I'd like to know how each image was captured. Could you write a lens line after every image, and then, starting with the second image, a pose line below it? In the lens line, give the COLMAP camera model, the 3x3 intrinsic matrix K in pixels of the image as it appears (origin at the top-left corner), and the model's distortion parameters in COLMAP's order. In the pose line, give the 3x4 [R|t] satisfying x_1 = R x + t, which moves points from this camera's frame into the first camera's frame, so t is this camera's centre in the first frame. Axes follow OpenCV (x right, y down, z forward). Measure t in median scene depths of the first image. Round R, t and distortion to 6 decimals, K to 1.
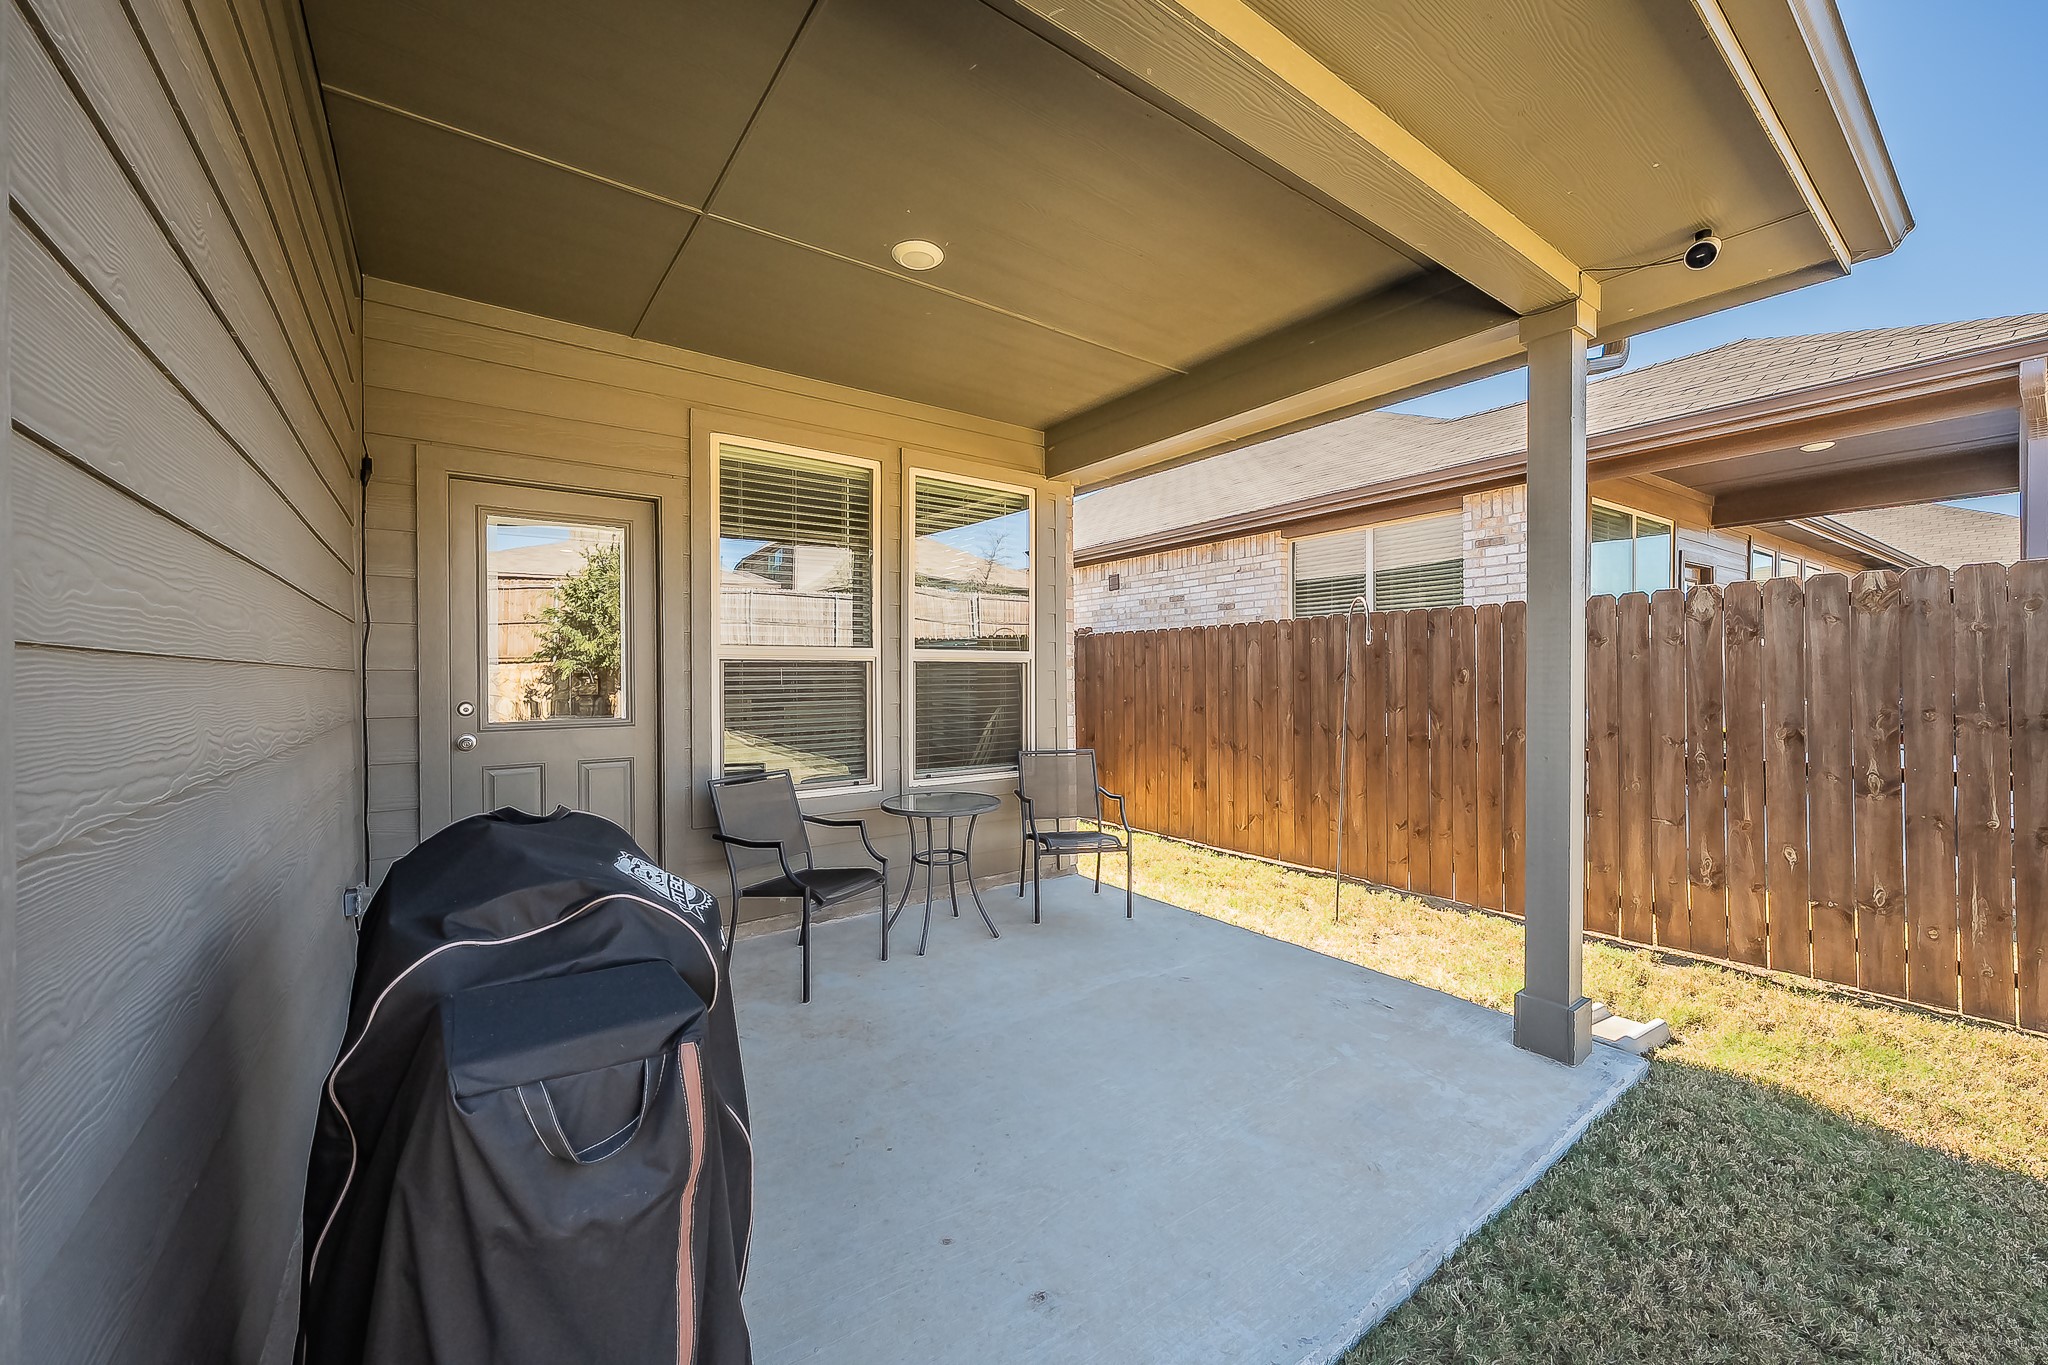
lens RADIAL K [[770.0, 0, 1023.0], [0, 770.0, 683.3], [0, 0, 1]] dist [-0.006632, 0.000472]
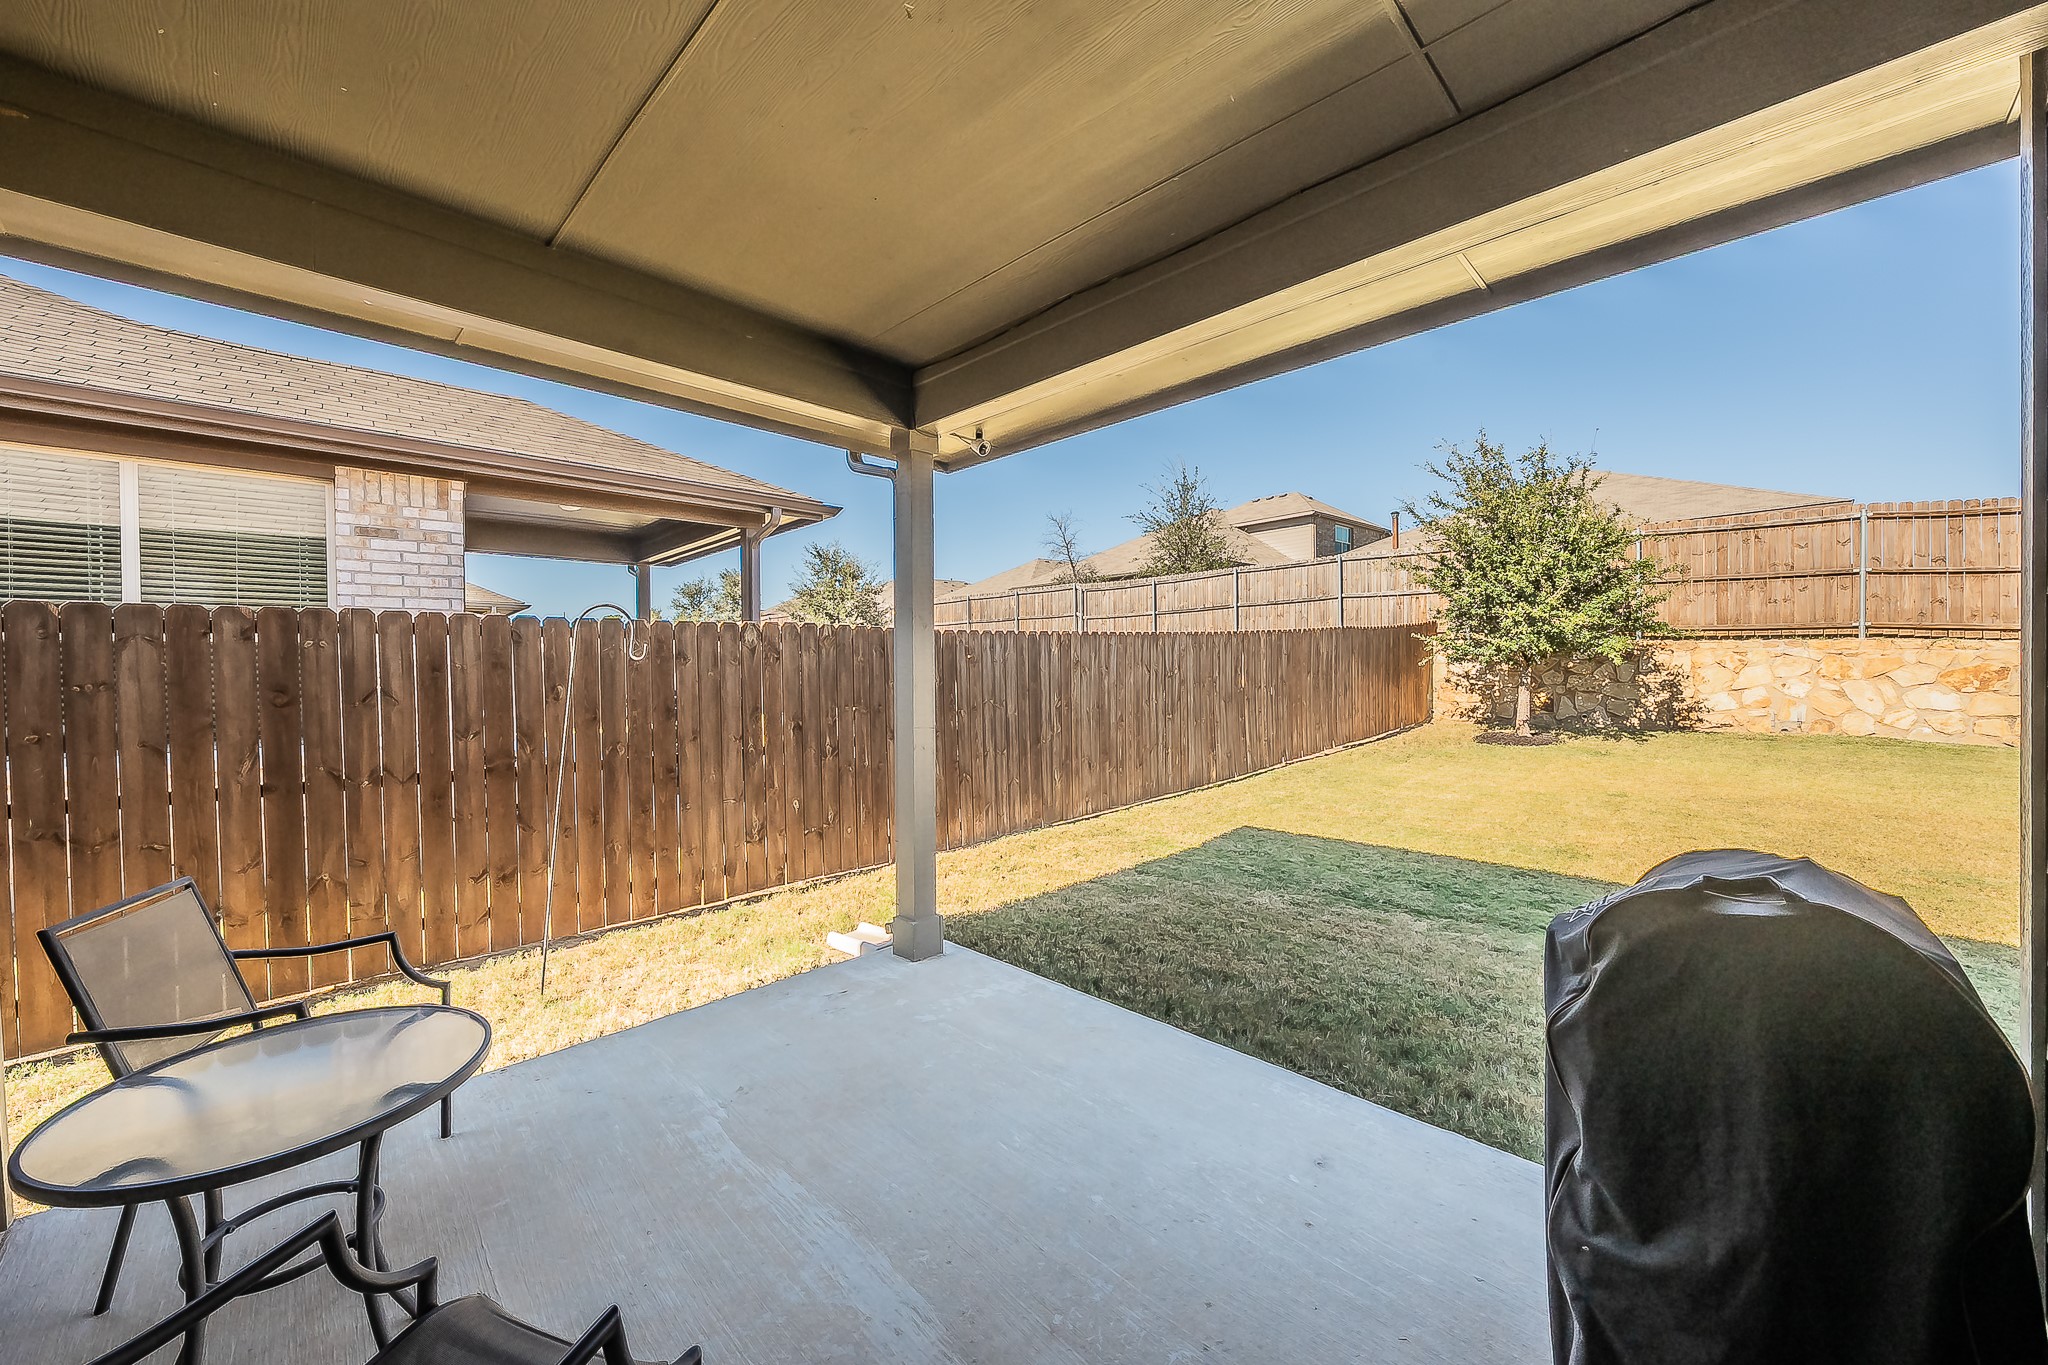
lens RADIAL K [[725.0, 0, 1044.0], [0, 725.0, 678.4], [0, 0, 1]] dist [-0.001171, 0.000656]
pose [[-0.147939, -0.004694, 0.988985, -0.453002], [0.021398, 0.999739, 0.007946, -0.025314], [-0.988765, 0.022338, -0.147800, 0.648858]]
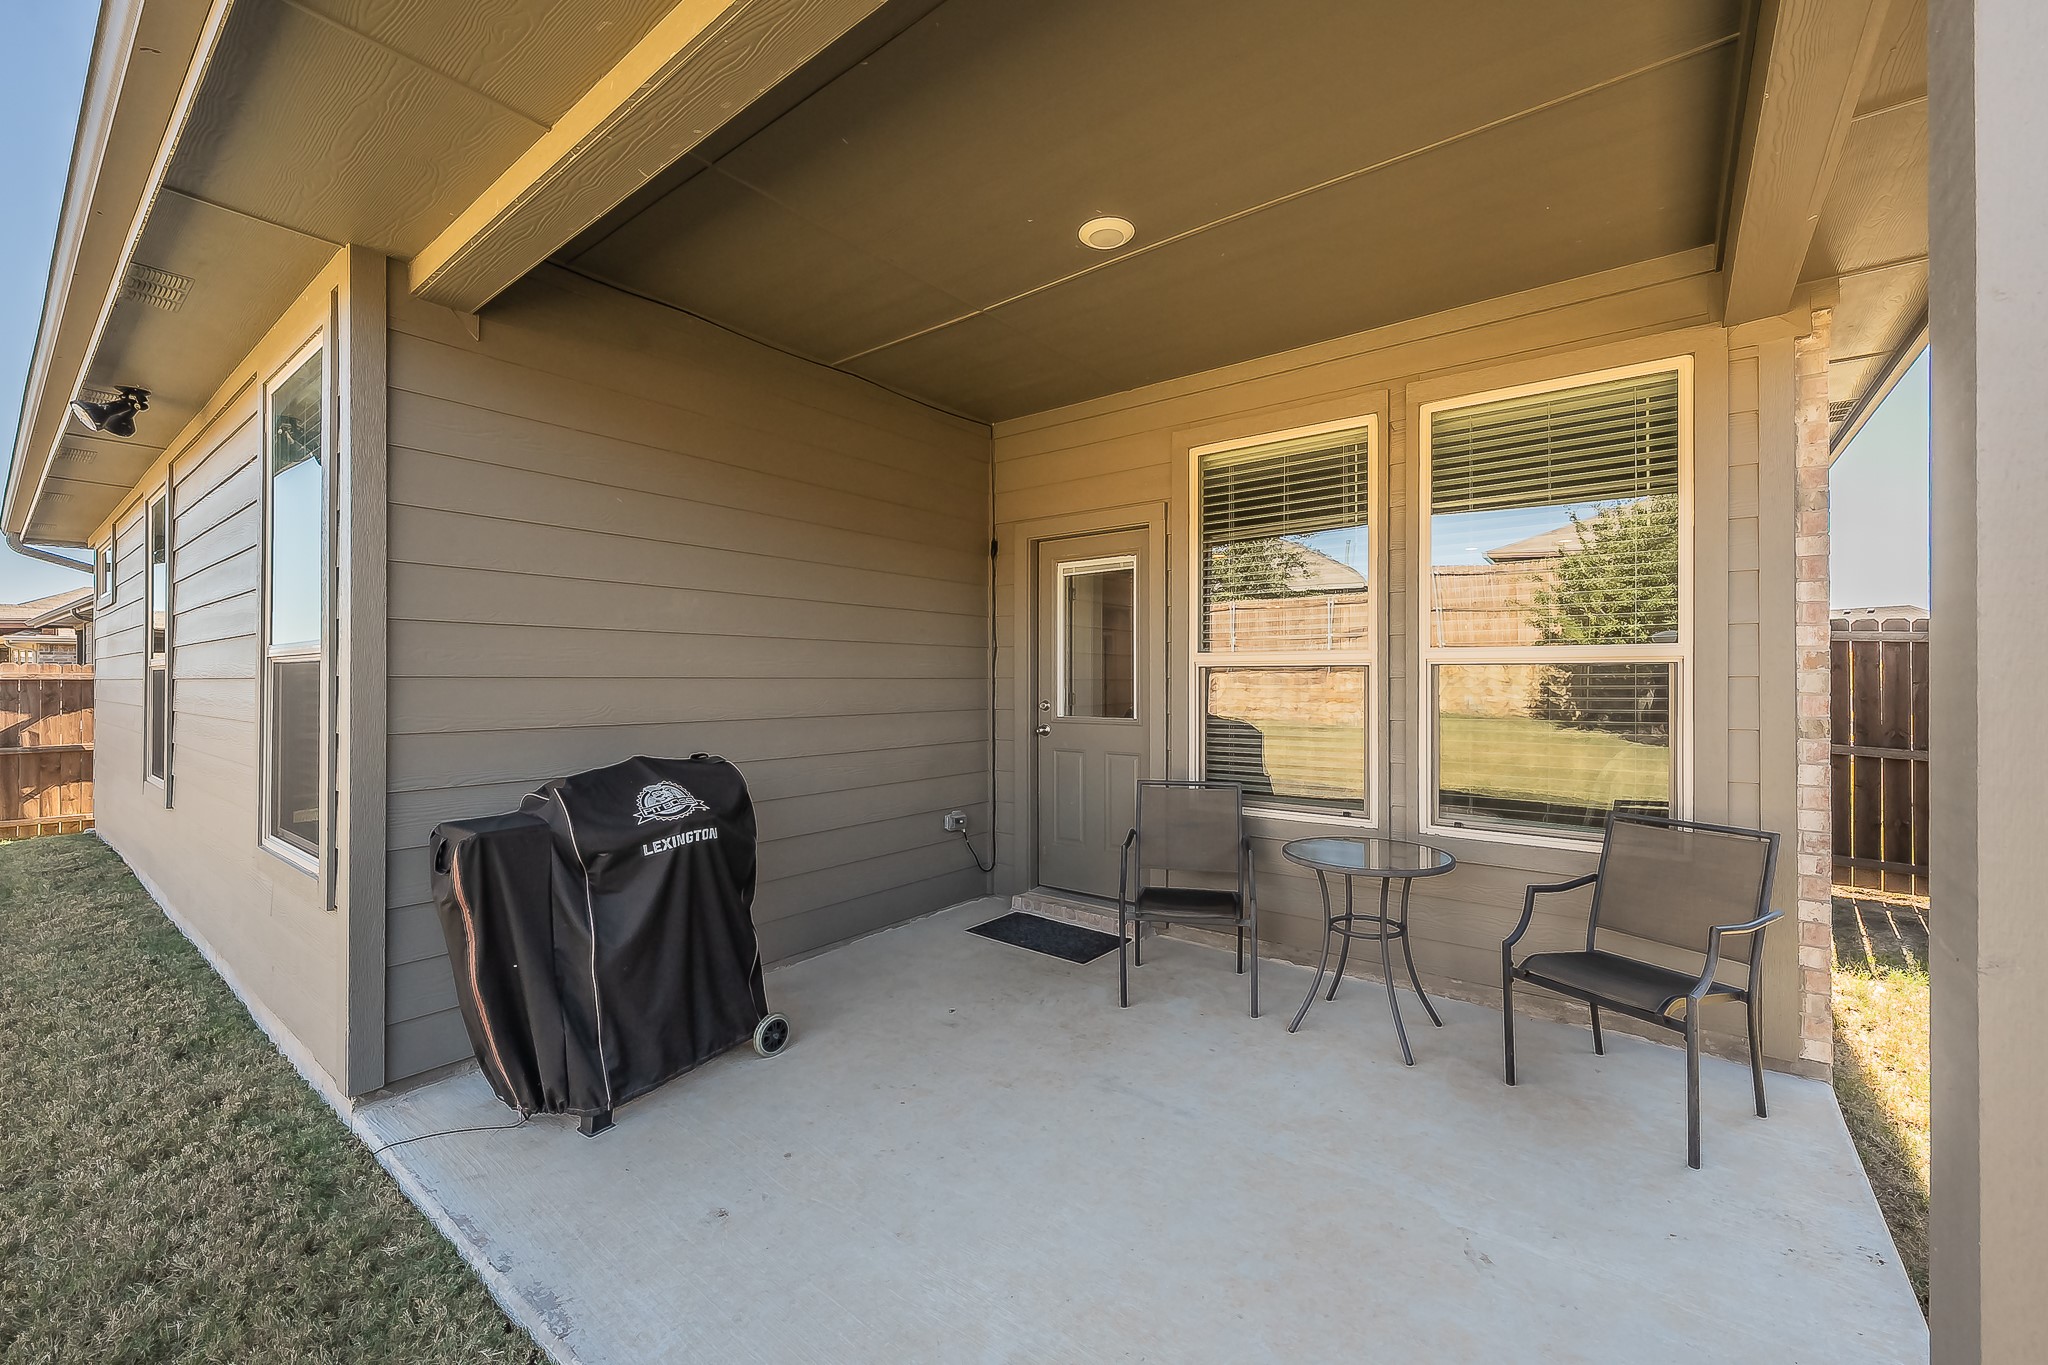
lens RADIAL K [[815.4, 0, 1019.3], [0, 815.4, 674.0], [0, 0, 1]] dist [0.002258, -0.000115]
pose [[0.279472, -0.005210, -0.960140, 0.537447], [-0.015178, 0.999836, -0.009843, -0.005914], [0.960034, 0.017324, 0.279347, 0.429789]]
